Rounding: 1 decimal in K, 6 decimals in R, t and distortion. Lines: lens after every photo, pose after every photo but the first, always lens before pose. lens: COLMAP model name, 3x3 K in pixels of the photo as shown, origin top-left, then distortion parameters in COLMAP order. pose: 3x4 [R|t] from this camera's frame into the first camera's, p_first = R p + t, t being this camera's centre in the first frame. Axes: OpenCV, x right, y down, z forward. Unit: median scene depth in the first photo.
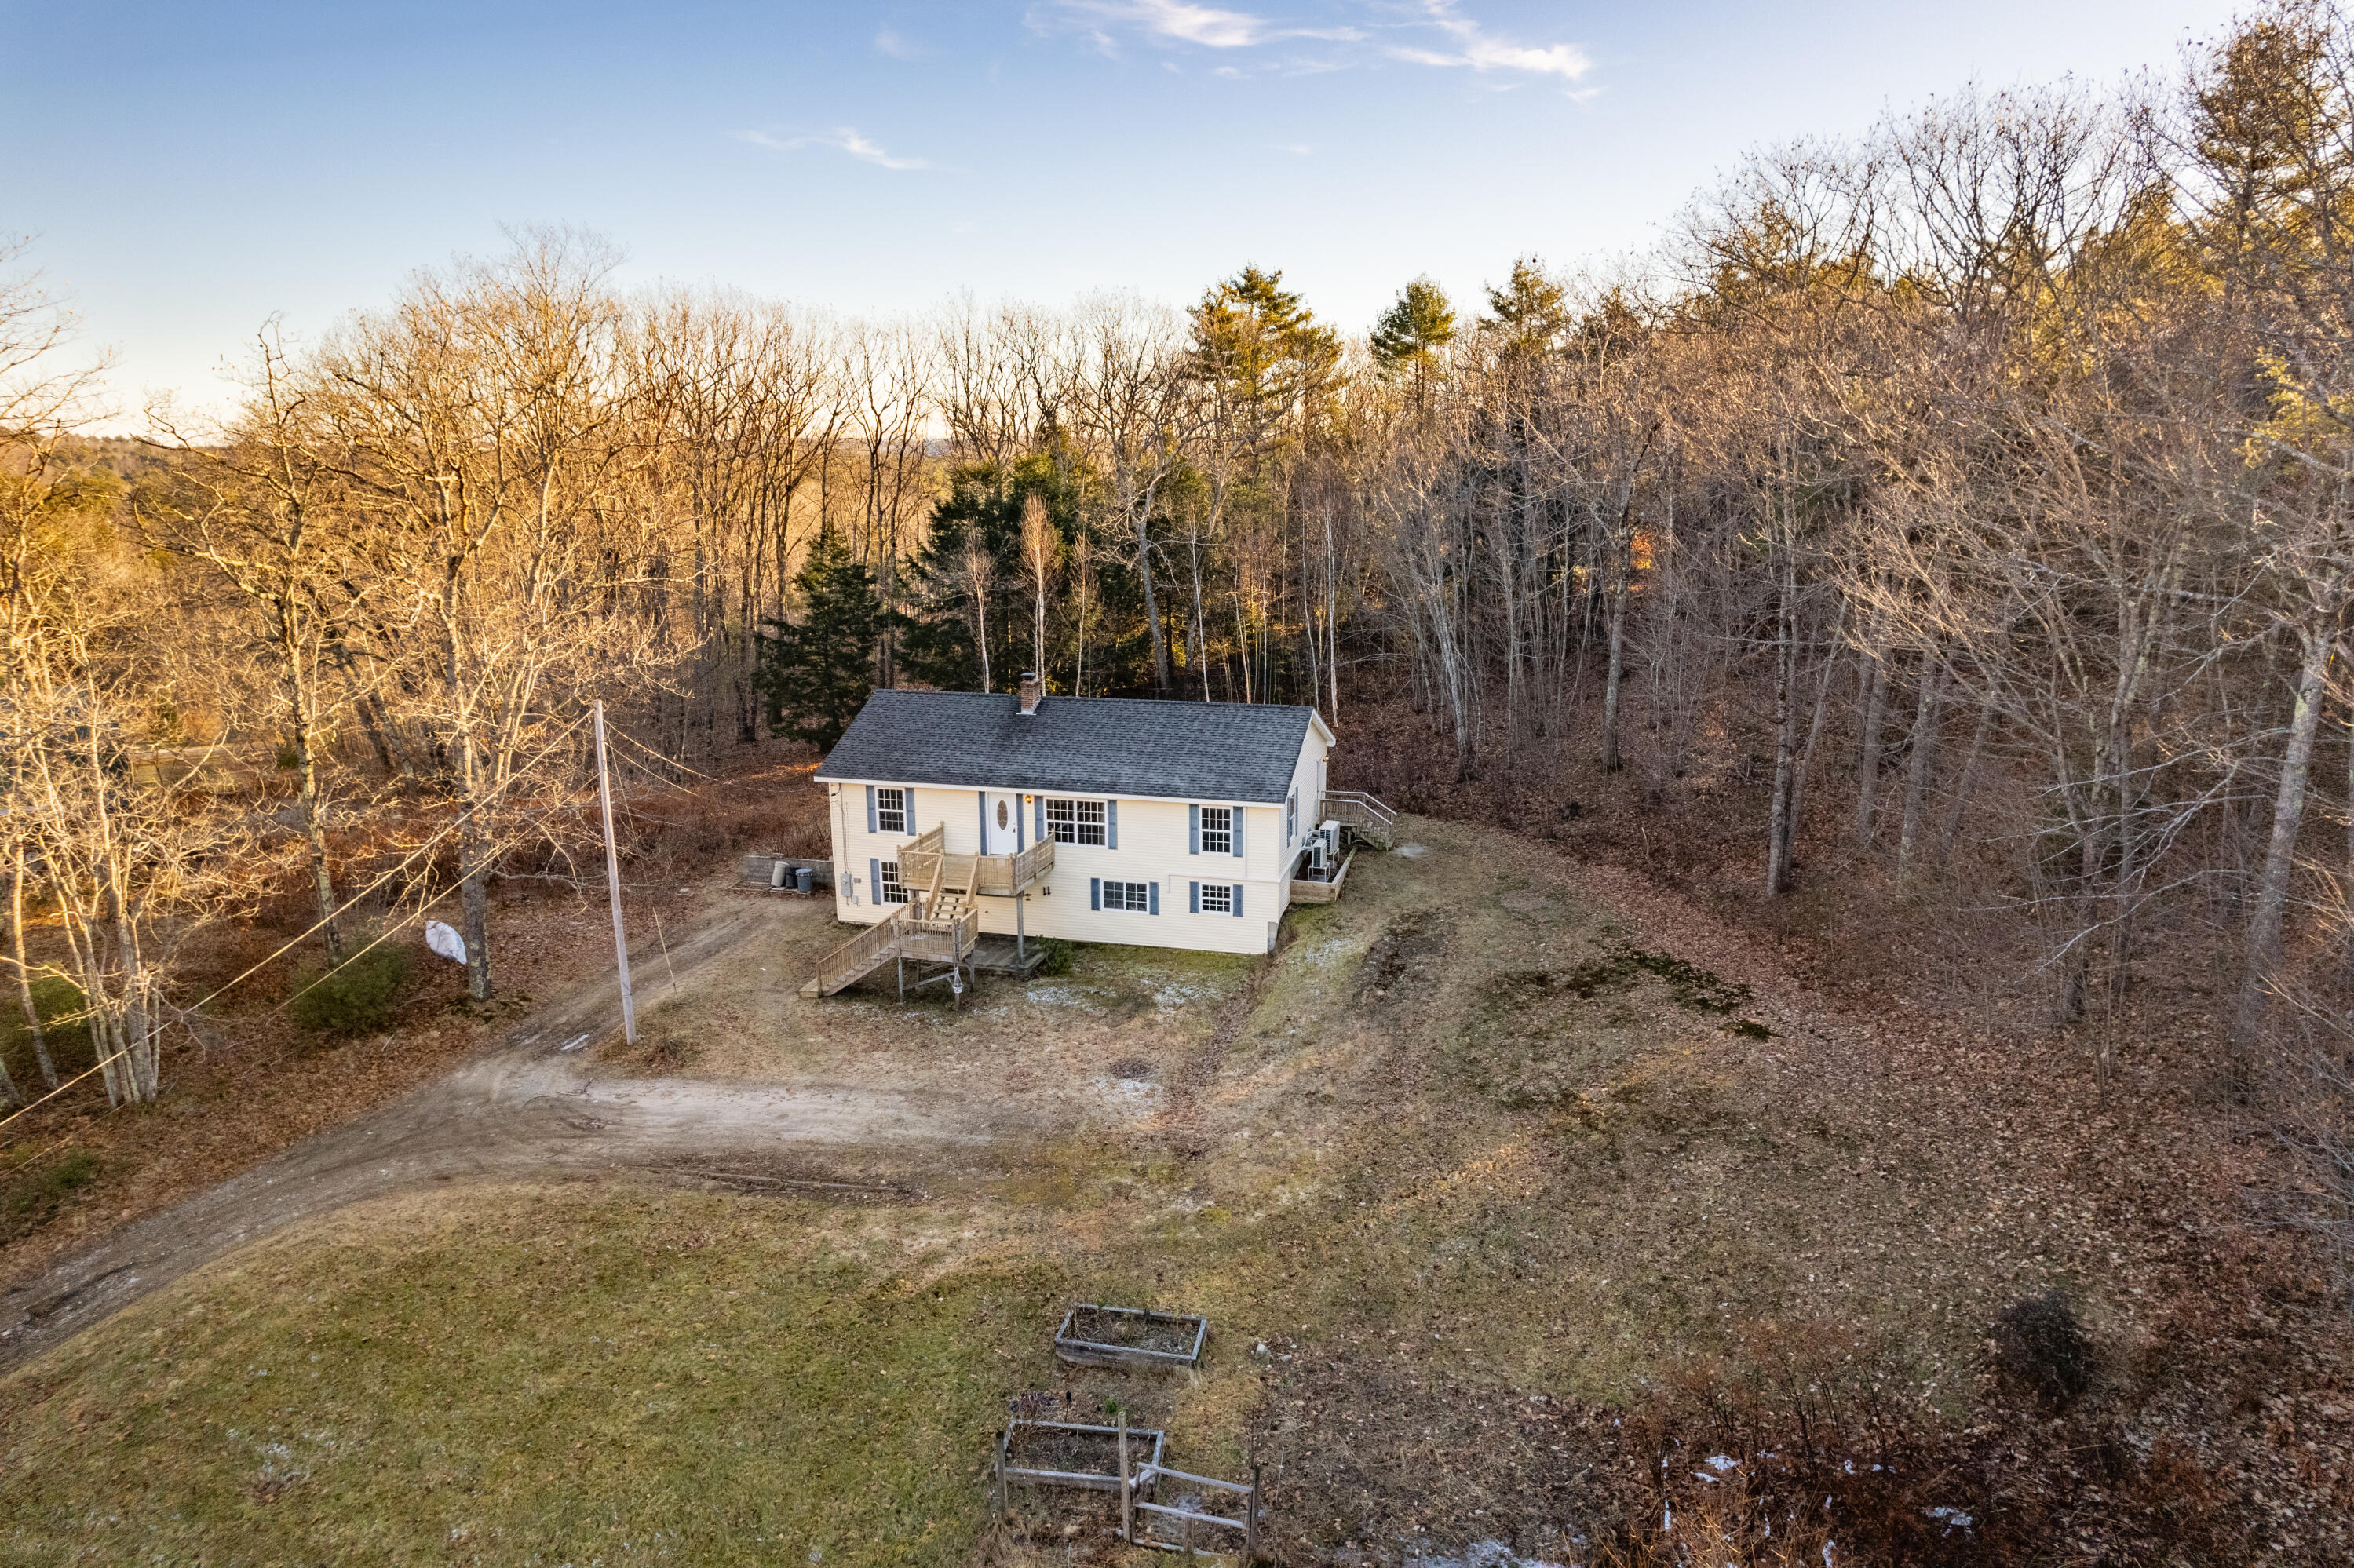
lens RADIAL K [[1489.1, 0, 1179.7], [0, 1489.1, 793.2], [0, 0, 1]] dist [-0.072467, 0.061673]
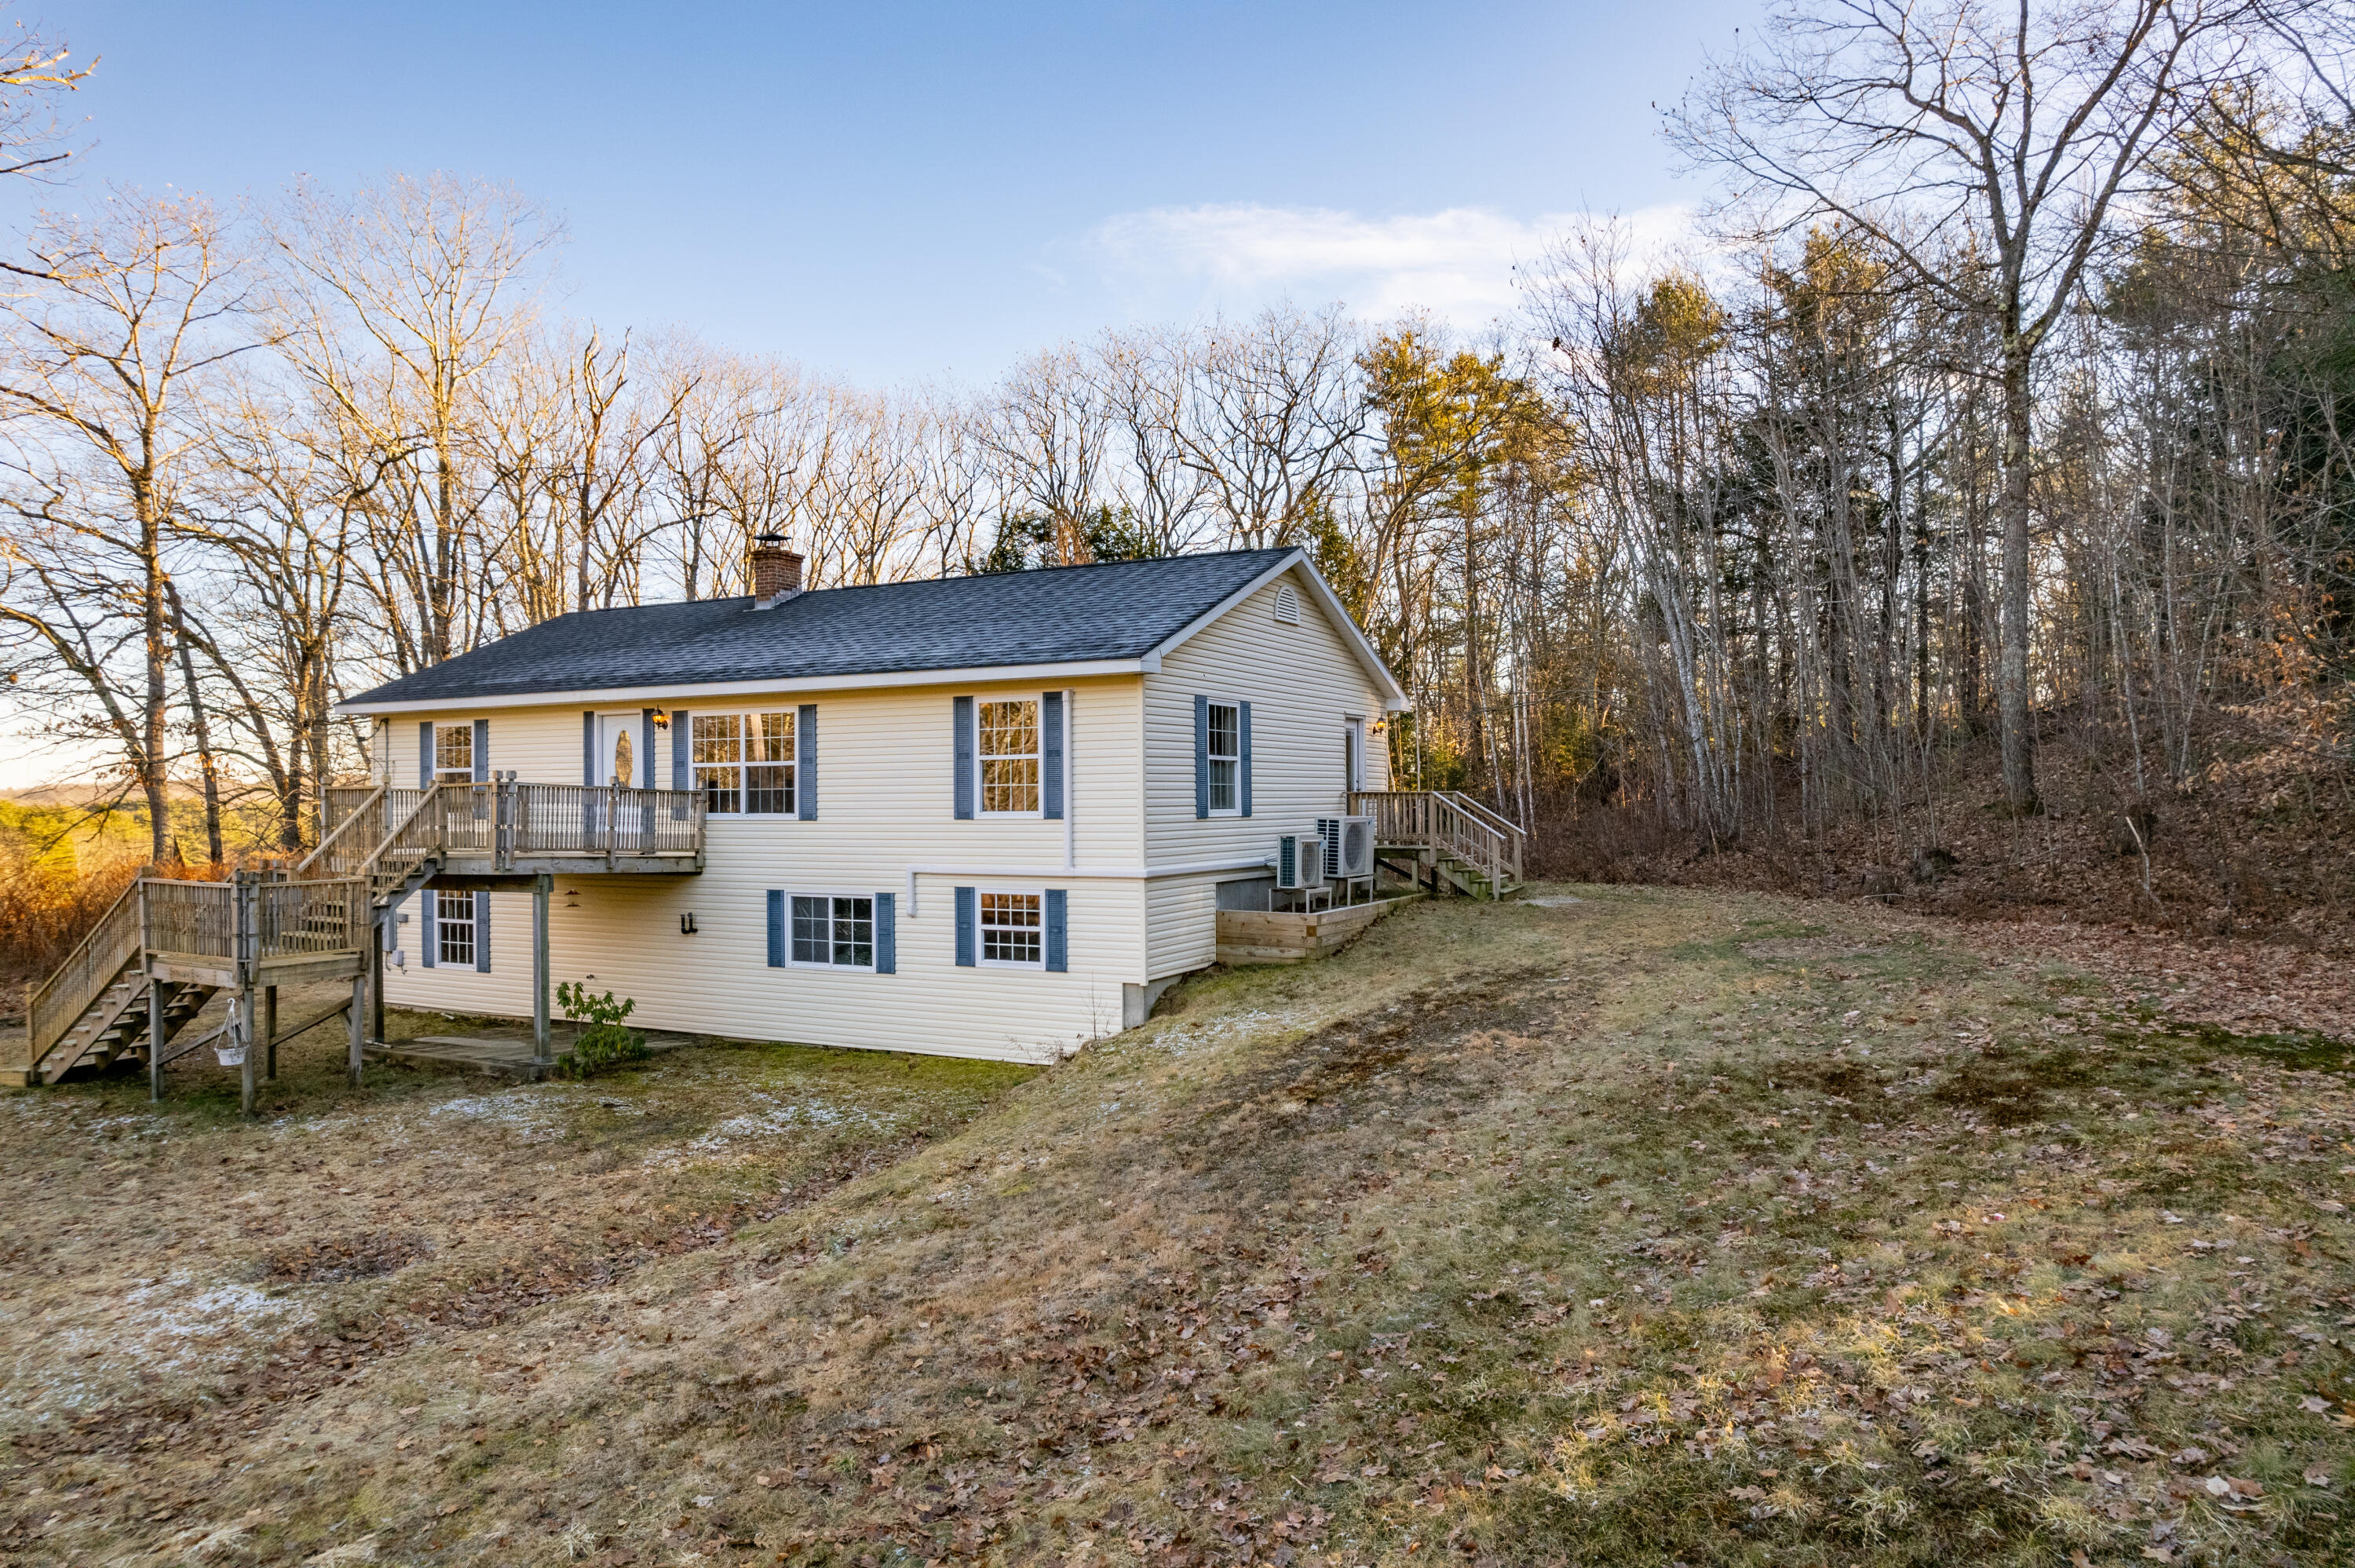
lens RADIAL K [[1489.7, 0, 1176.3], [0, 1489.7, 801.4], [0, 0, 1]] dist [-0.072467, 0.061673]
pose [[0.974865, -0.000049, -0.222794, 0.161525], [-0.052181, 0.972135, -0.228538, 0.128844], [0.216598, 0.234420, 0.947699, 0.613171]]
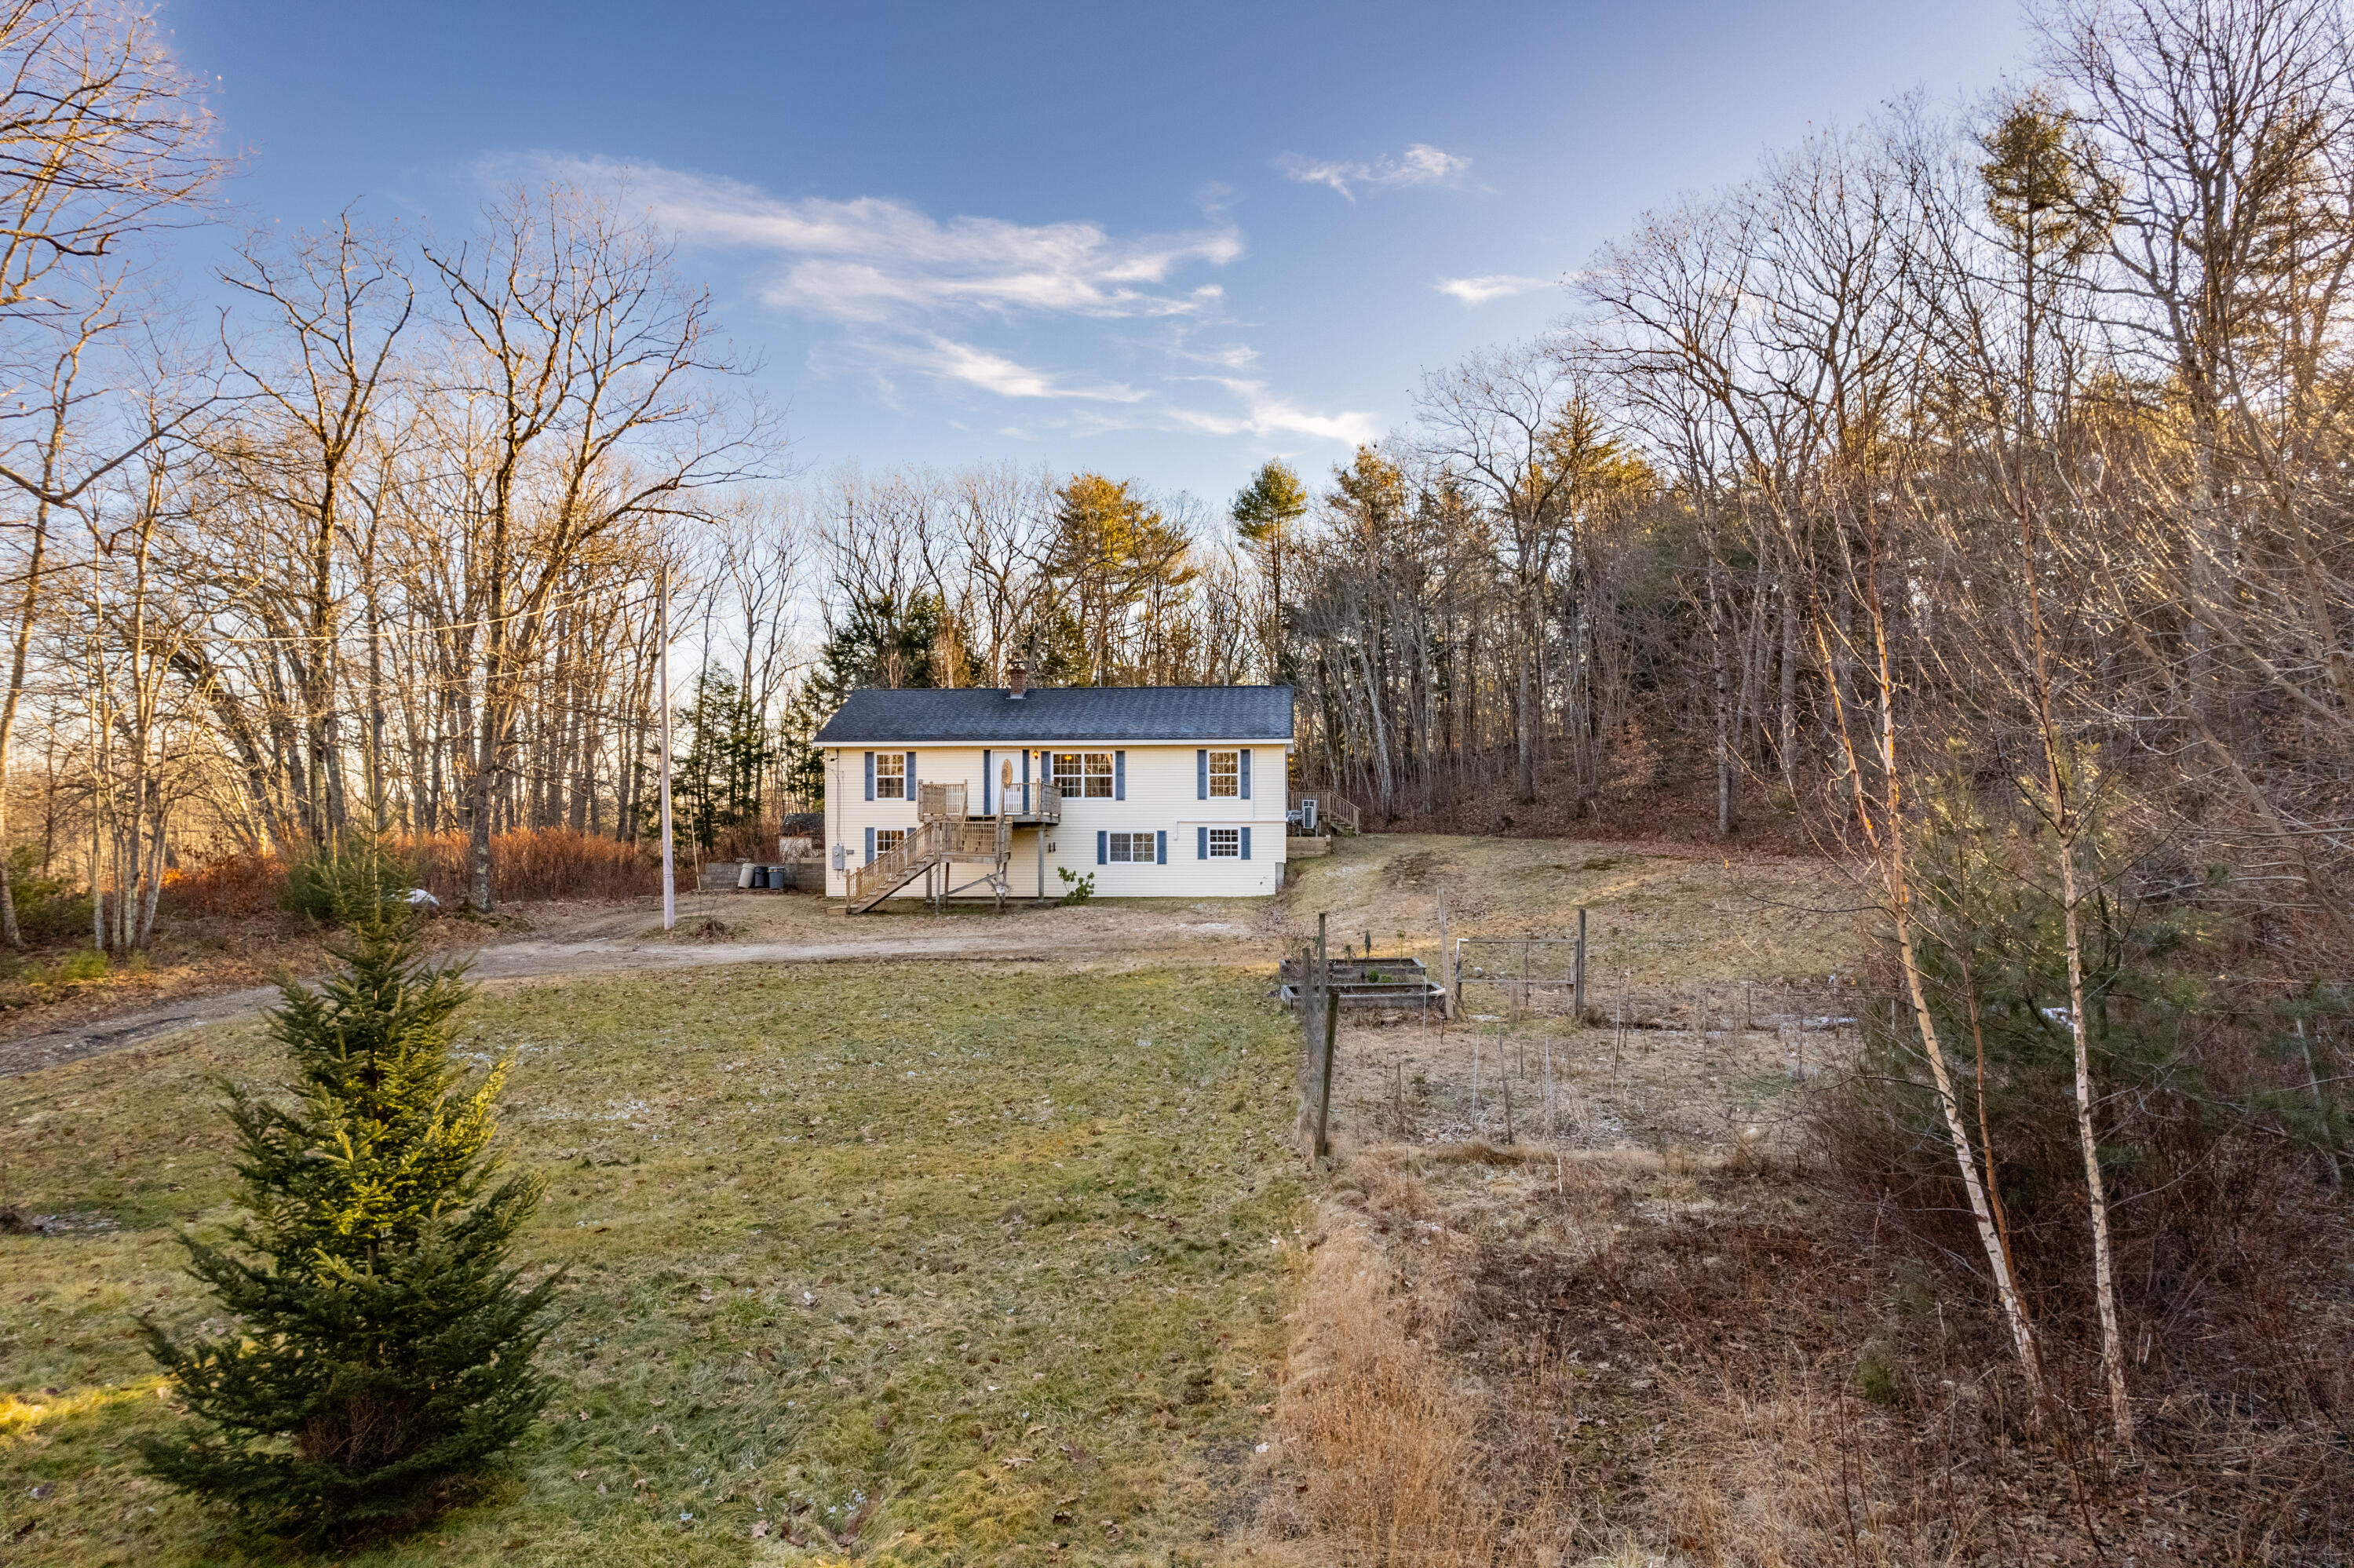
lens RADIAL K [[1489.1, 0, 1188.9], [0, 1489.1, 806.5], [0, 0, 1]] dist [-0.072467, 0.061673]
pose [[0.983364, 0.002447, 0.181629, -0.187413], [0.039449, 0.973168, -0.226690, 0.280044], [-0.177310, 0.230084, 0.956882, 0.010357]]
